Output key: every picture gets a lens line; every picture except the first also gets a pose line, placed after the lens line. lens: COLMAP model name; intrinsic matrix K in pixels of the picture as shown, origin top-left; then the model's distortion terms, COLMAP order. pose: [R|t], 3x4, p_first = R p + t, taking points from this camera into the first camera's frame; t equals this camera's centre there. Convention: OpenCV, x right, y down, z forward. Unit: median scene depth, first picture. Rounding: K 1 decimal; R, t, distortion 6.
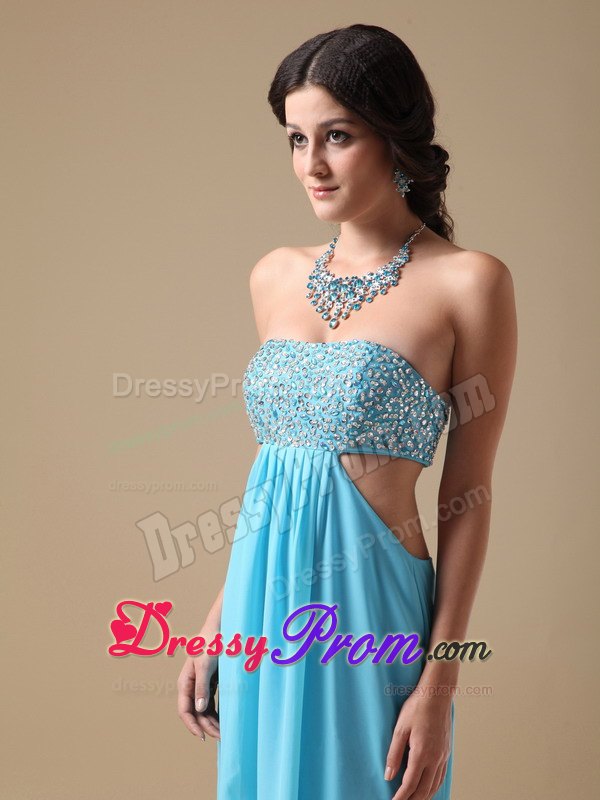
lens RADIAL K [[2340.5, 0, 300.1], [0, 2340.5, 400.6], [0, 0, 1]] dist [-0.043050, 0.000000]
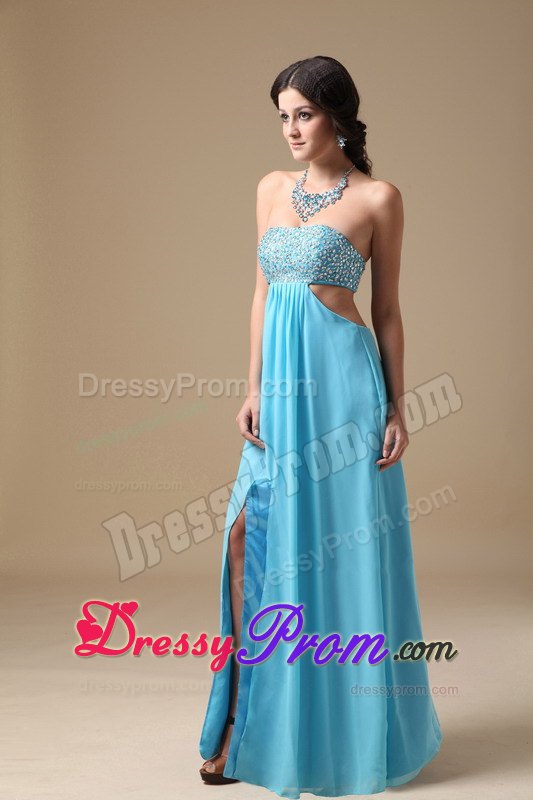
lens RADIAL K [[1886.2, 0, 265.8], [0, 1886.2, 399.1], [0, 0, 1]] dist [0.071231, 0.000000]
pose [[0.999850, -0.009166, -0.014675, 0.003561], [0.009599, 0.999512, 0.029713, 0.068699], [0.014396, -0.029850, 0.999451, -0.527014]]
